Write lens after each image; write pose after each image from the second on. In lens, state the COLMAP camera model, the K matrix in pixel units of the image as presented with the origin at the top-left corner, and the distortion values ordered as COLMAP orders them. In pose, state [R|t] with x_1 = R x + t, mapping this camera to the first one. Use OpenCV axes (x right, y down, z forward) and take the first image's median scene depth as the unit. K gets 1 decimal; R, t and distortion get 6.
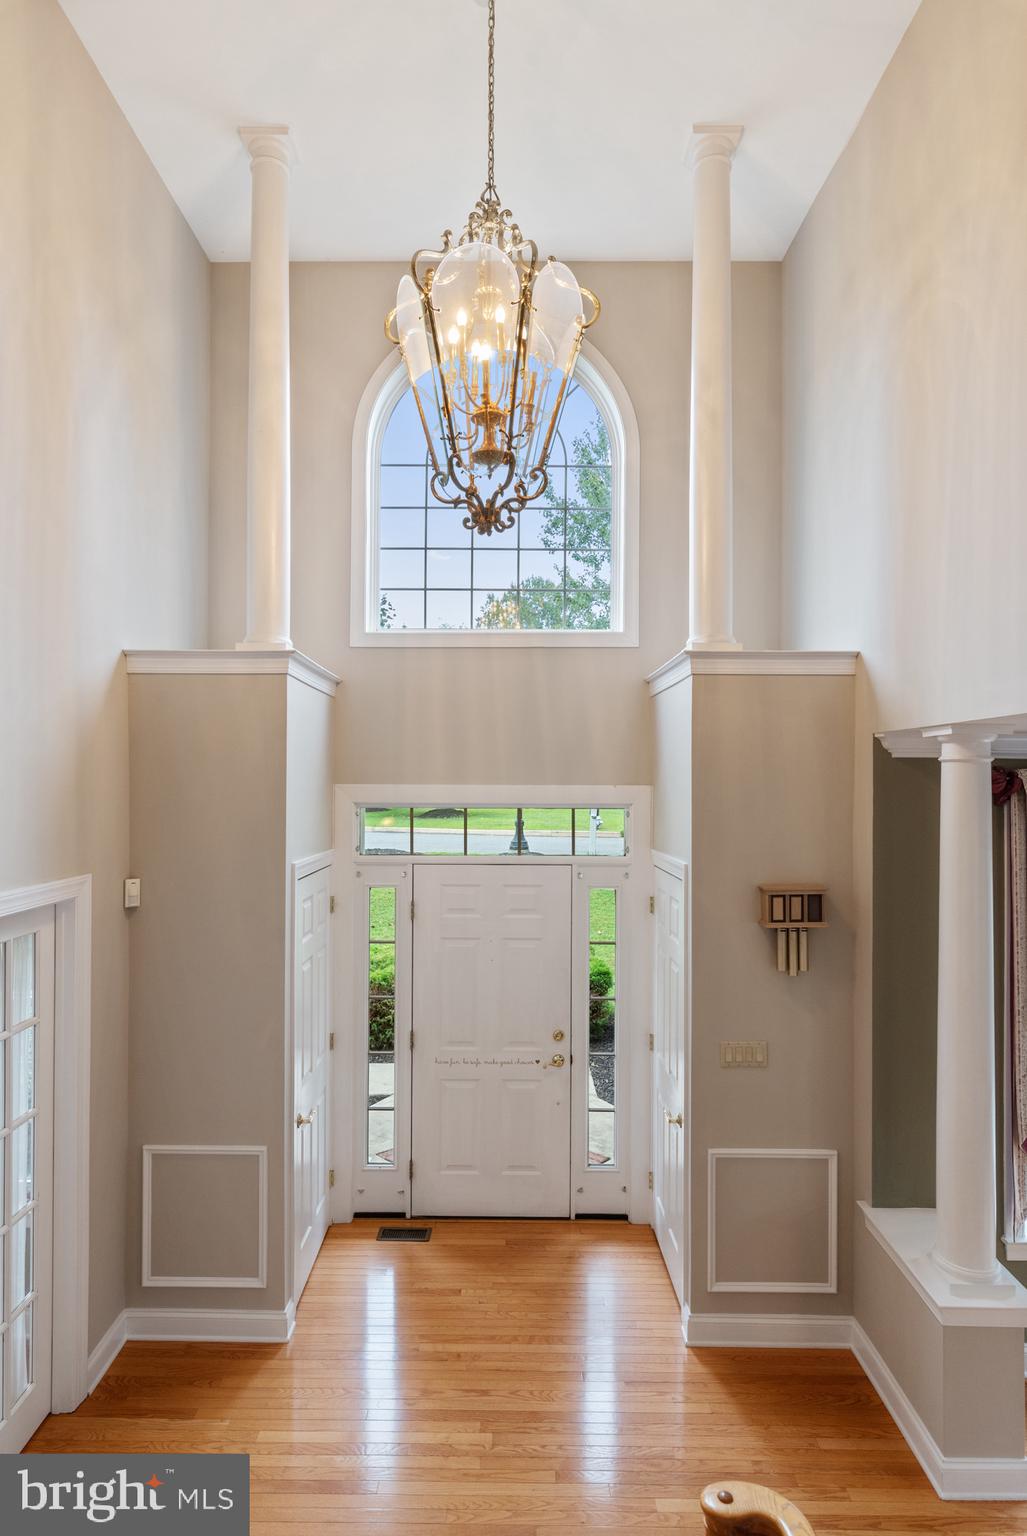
lens RADIAL K [[847.6, 0, 515.1], [0, 847.6, 768.0], [0, 0, 1]] dist [-0.002782, 0.000489]
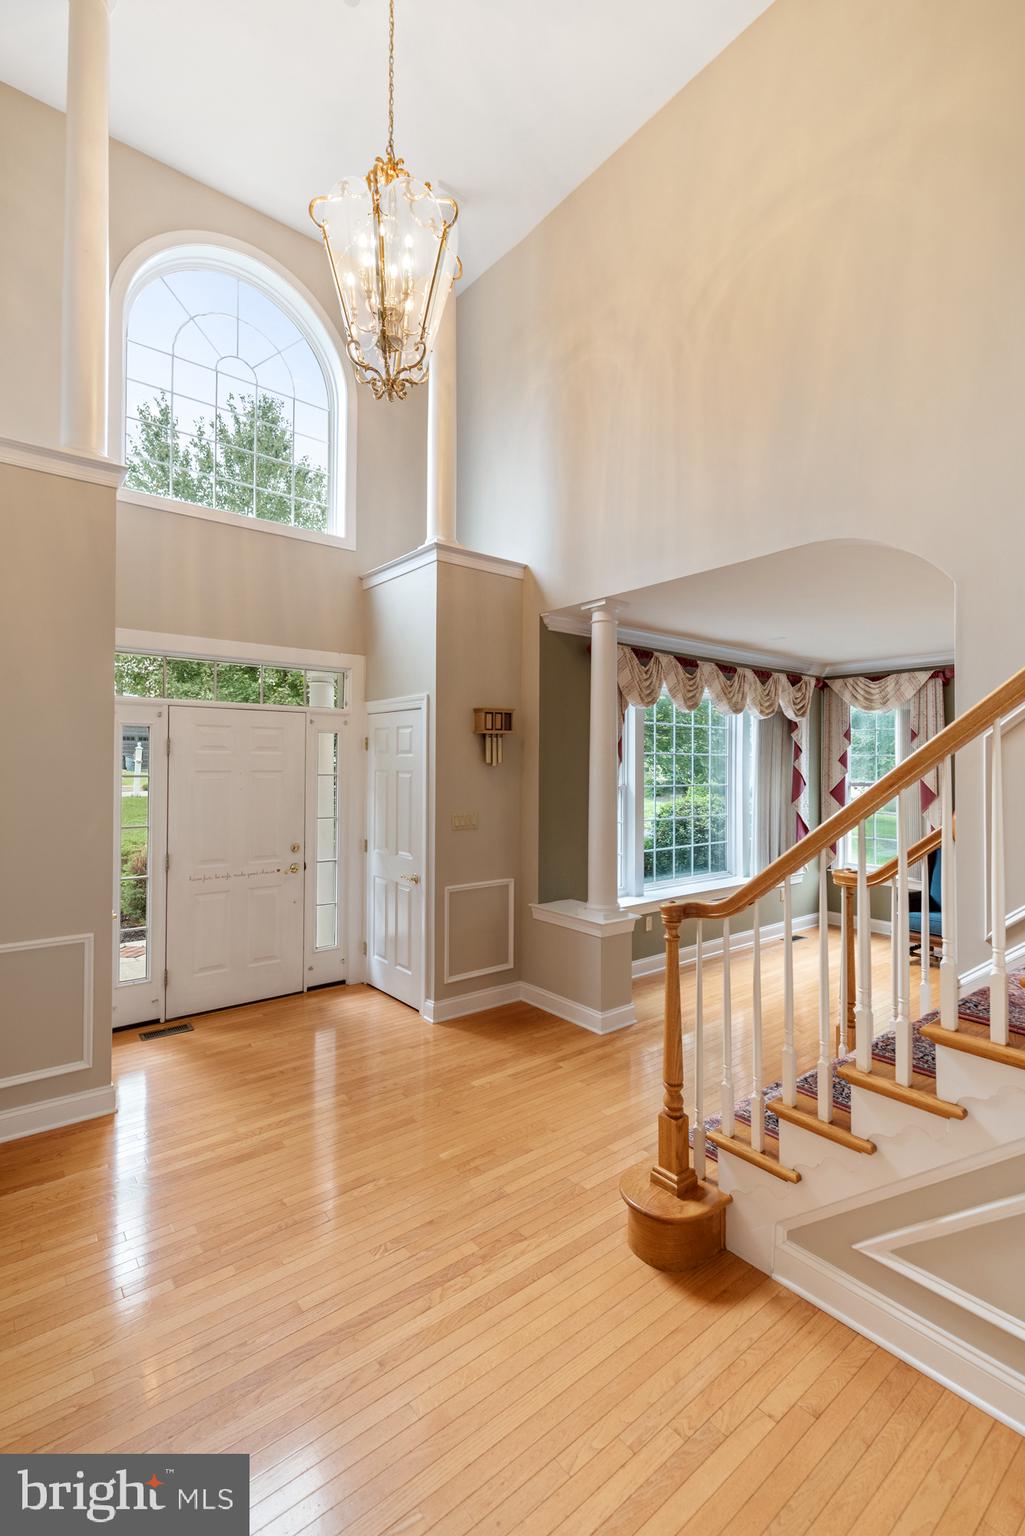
lens RADIAL K [[681.8, 0, 519.9], [0, 681.8, 758.7], [0, 0, 1]] dist [-0.000229, 0.000209]
pose [[0.770870, 0.001681, 0.636990, -0.371088], [-0.005590, 0.999976, 0.004127, 0.195673], [-0.636968, -0.006743, 0.770861, 0.009587]]
